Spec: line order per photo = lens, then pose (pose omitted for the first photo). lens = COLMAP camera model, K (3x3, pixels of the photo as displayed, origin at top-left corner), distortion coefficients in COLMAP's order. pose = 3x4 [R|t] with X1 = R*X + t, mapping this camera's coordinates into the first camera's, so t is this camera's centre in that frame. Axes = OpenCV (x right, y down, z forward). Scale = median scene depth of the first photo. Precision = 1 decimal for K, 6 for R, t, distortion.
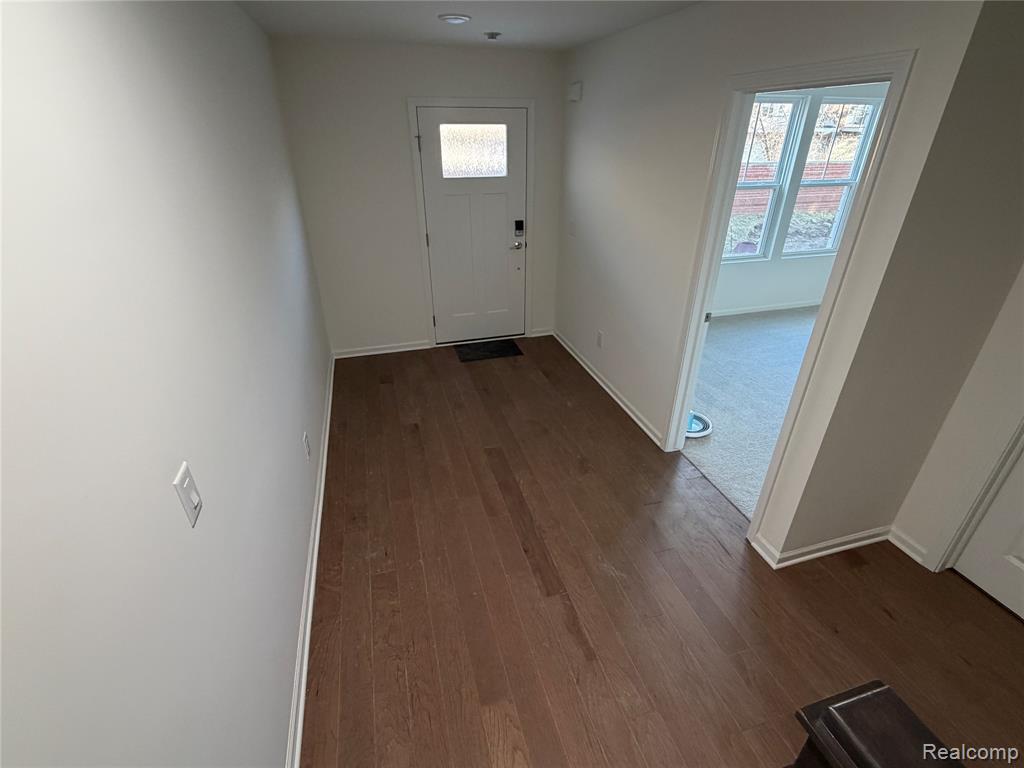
lens RADIAL K [[479.0, 0, 511.8], [0, 479.0, 382.6], [0, 0, 1]] dist [0.000763, 0.000039]
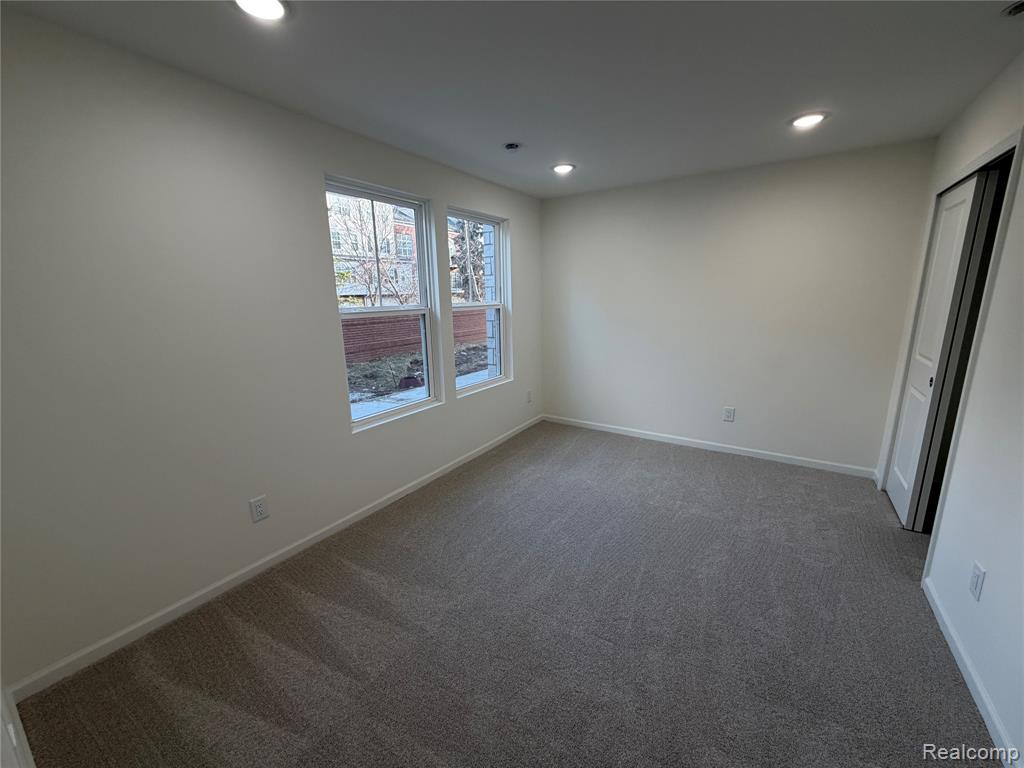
lens RADIAL K [[409.0, 0, 514.0], [0, 409.0, 381.6], [0, 0, 1]] dist [0.004027, 0.000551]
pose [[0.758164, -0.154165, 0.633578, 0.092547], [0.325328, 0.931509, -0.162641, -0.058858], [-0.565110, 0.329429, 0.756391, 0.183593]]
